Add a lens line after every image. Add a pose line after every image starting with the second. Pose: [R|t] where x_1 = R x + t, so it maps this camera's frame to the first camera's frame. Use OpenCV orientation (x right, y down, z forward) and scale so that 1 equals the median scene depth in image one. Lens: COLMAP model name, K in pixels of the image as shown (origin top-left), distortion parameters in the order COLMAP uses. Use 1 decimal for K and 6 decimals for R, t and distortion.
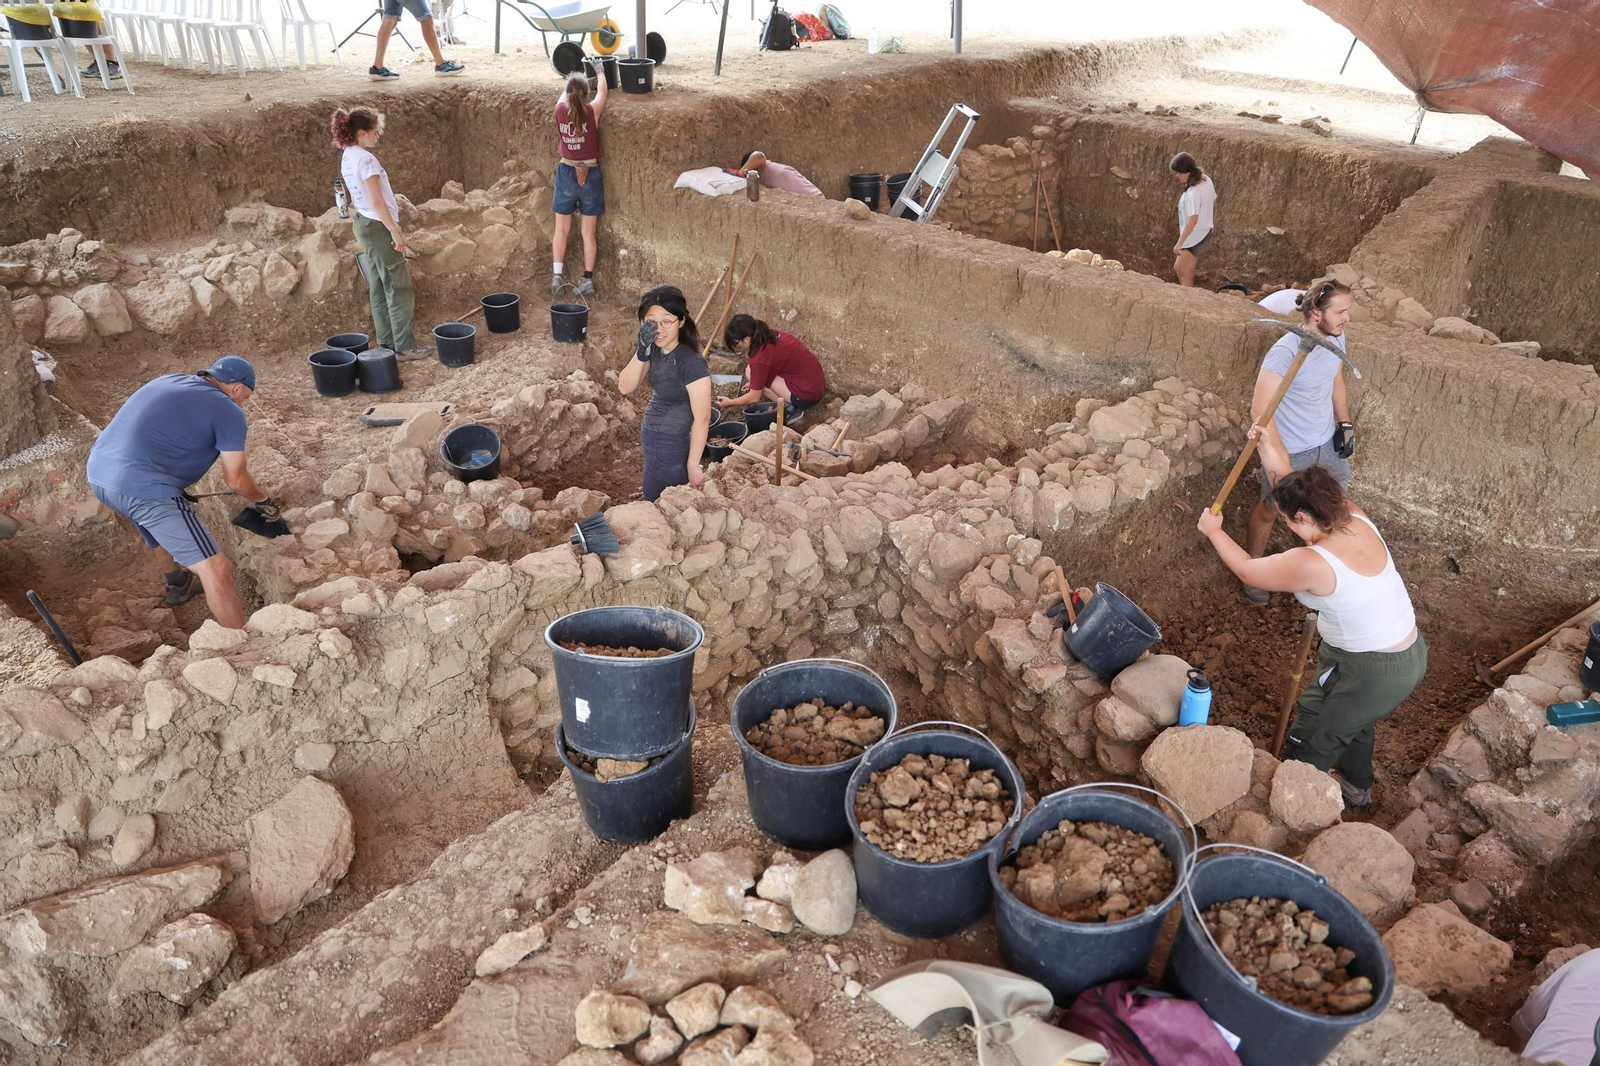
lens RADIAL K [[1098.5, 0, 800.0], [0, 1098.5, 533.0], [0, 0, 1]] dist [-0.098324, 0.067702]
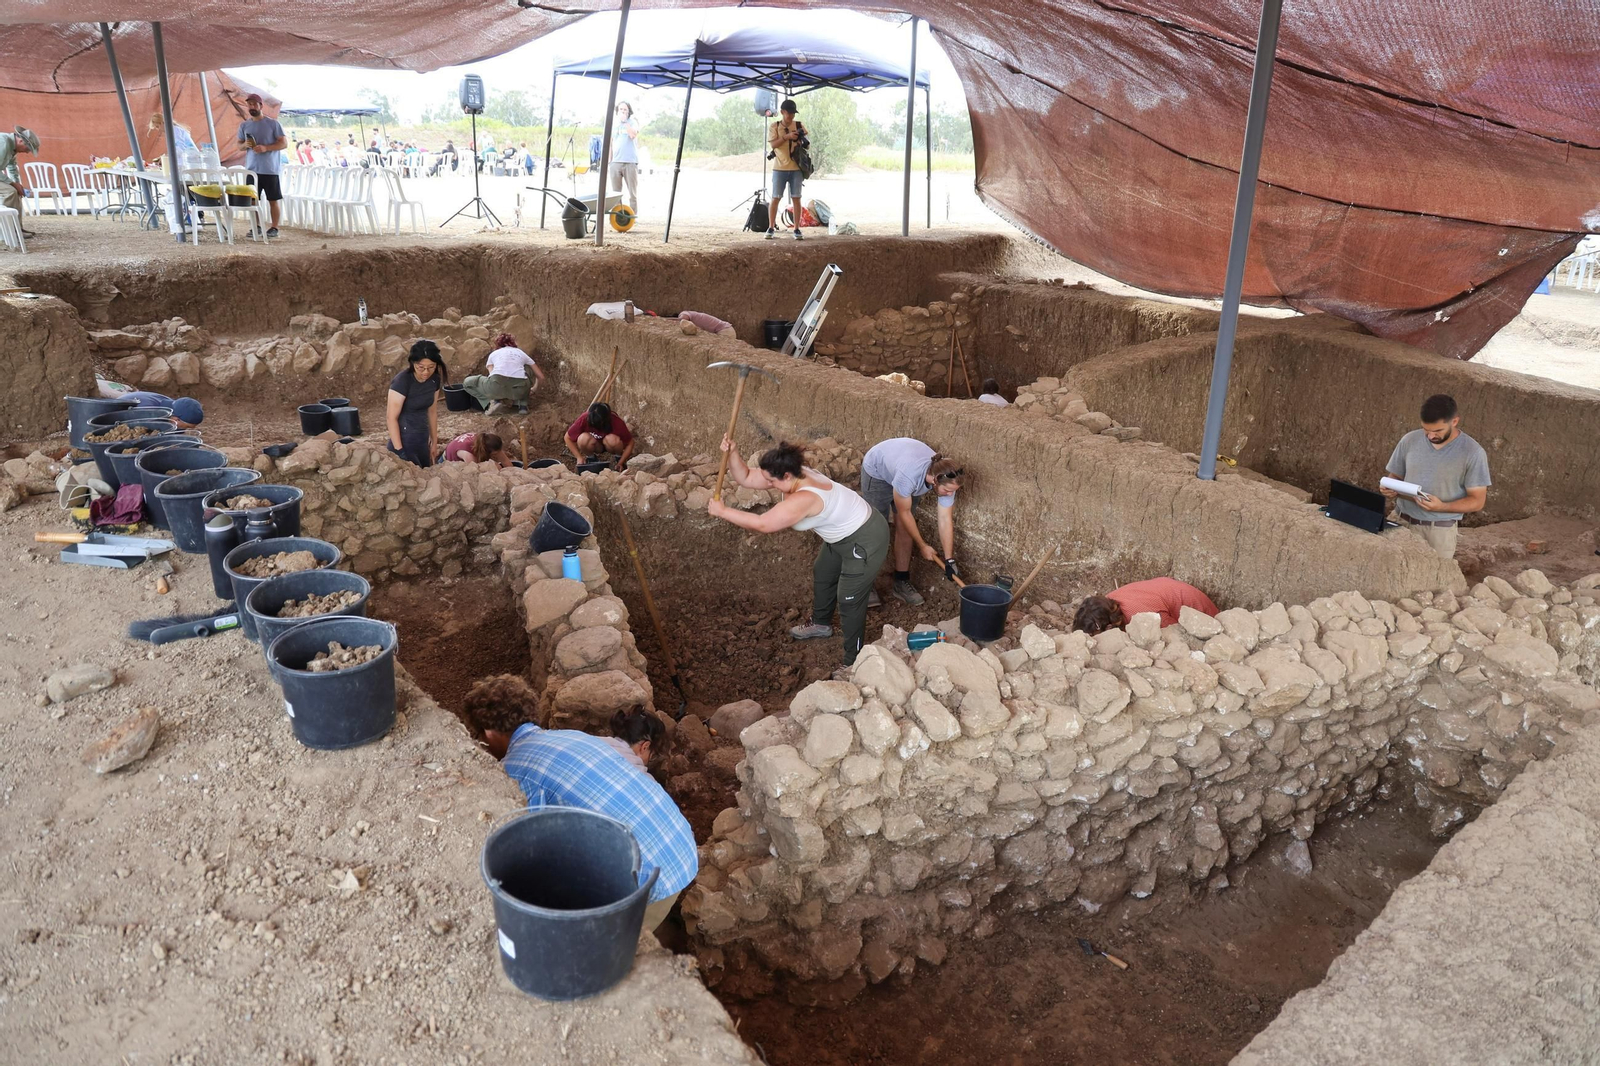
lens RADIAL K [[1098.5, 0, 800.0], [0, 1098.5, 533.0], [0, 0, 1]] dist [-0.098324, 0.067702]
pose [[0.974494, 0.073754, -0.211947, 0.462857], [-0.111382, 0.978871, -0.171483, 0.156961], [0.194822, 0.190716, 0.962118, -0.208996]]
